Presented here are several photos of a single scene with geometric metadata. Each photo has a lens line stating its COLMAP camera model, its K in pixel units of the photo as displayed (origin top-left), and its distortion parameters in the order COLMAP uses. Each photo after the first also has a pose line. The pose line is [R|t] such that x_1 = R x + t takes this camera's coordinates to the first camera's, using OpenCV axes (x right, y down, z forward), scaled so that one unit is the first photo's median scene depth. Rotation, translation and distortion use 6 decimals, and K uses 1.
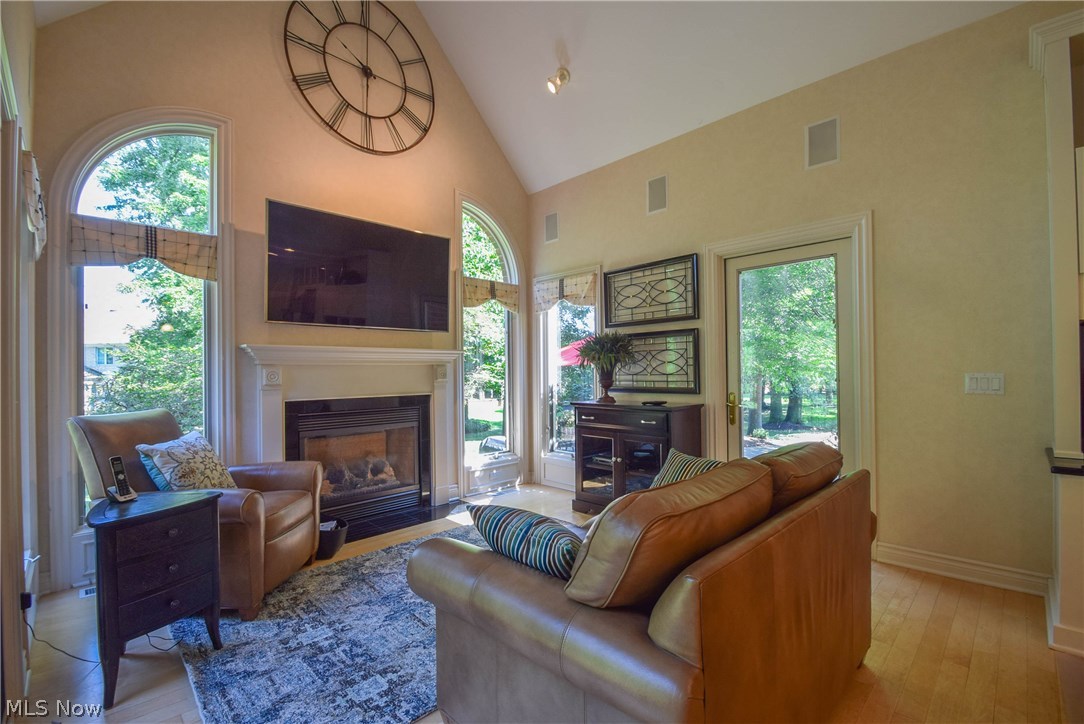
lens RADIAL K [[488.5, 0, 563.5], [0, 488.5, 366.2], [0, 0, 1]] dist [0.015929, -0.017002]
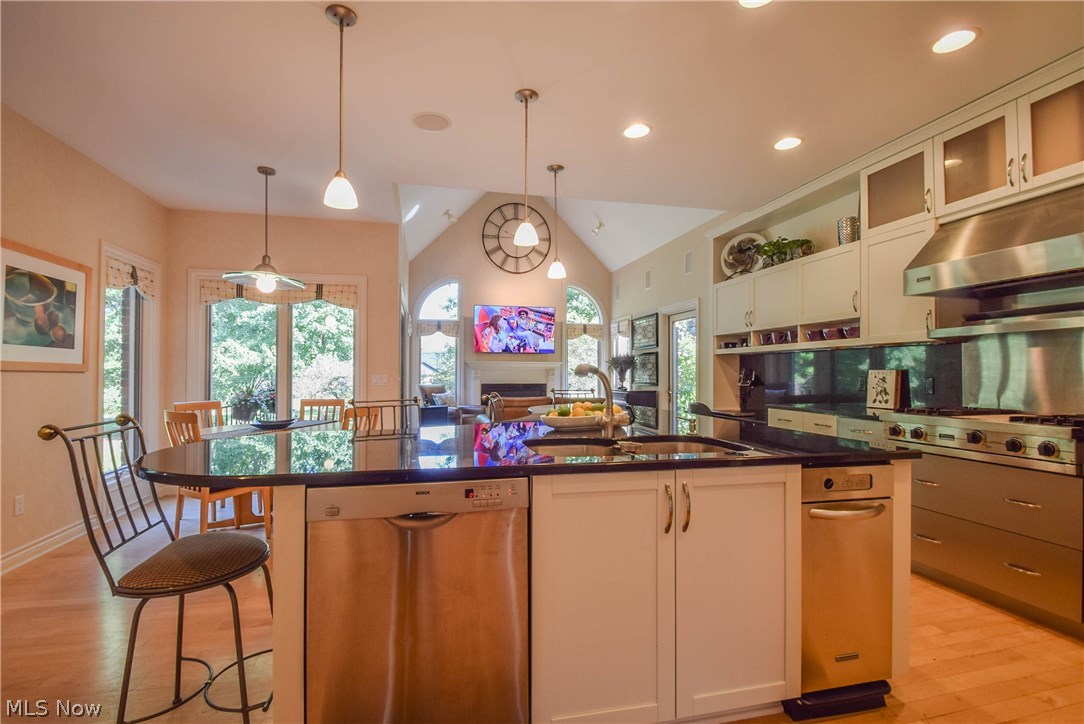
lens RADIAL K [[518.0, 0, 592.0], [0, 518.0, 370.5], [0, 0, 1]] dist [-0.000152, -0.000308]
pose [[0.893754, 0.012542, -0.448383, 0.909187], [-0.010112, 0.999918, 0.007811, -0.015758], [0.448444, -0.002447, 0.893807, -0.900922]]
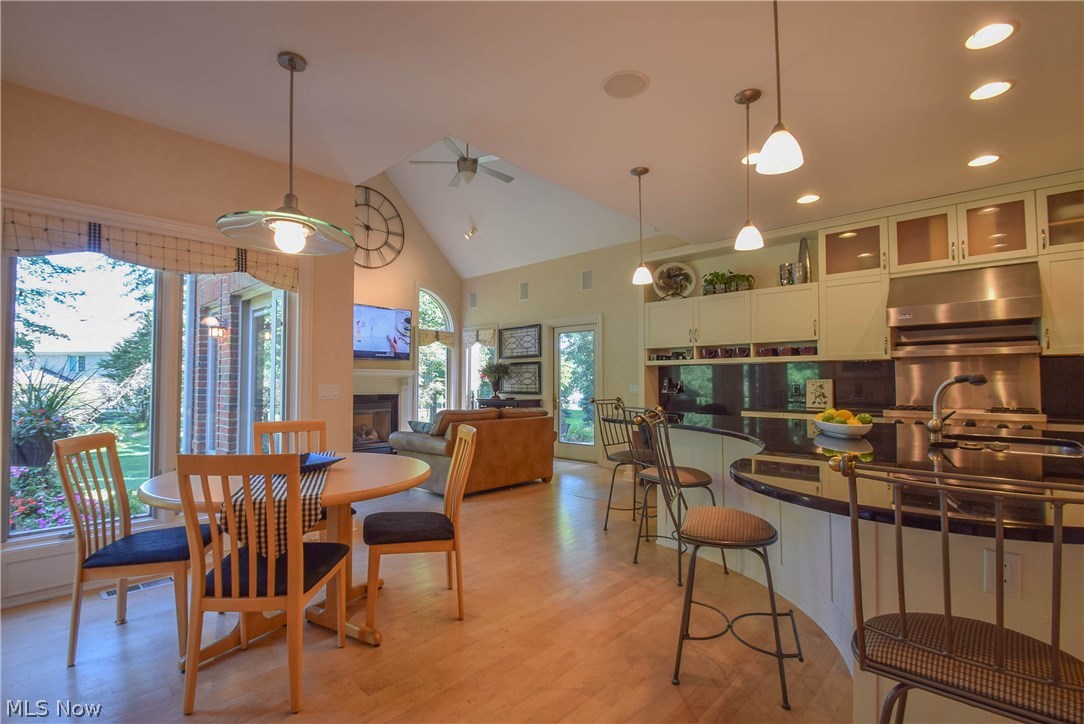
lens RADIAL K [[466.2, 0, 598.5], [0, 466.2, 370.4], [0, 0, 1]] dist [0.013254, 0.000001]
pose [[0.991472, 0.015202, 0.129429, 0.257118], [-0.012914, 0.999745, -0.018499, -0.008399], [-0.129677, 0.016670, 0.991416, -0.888489]]
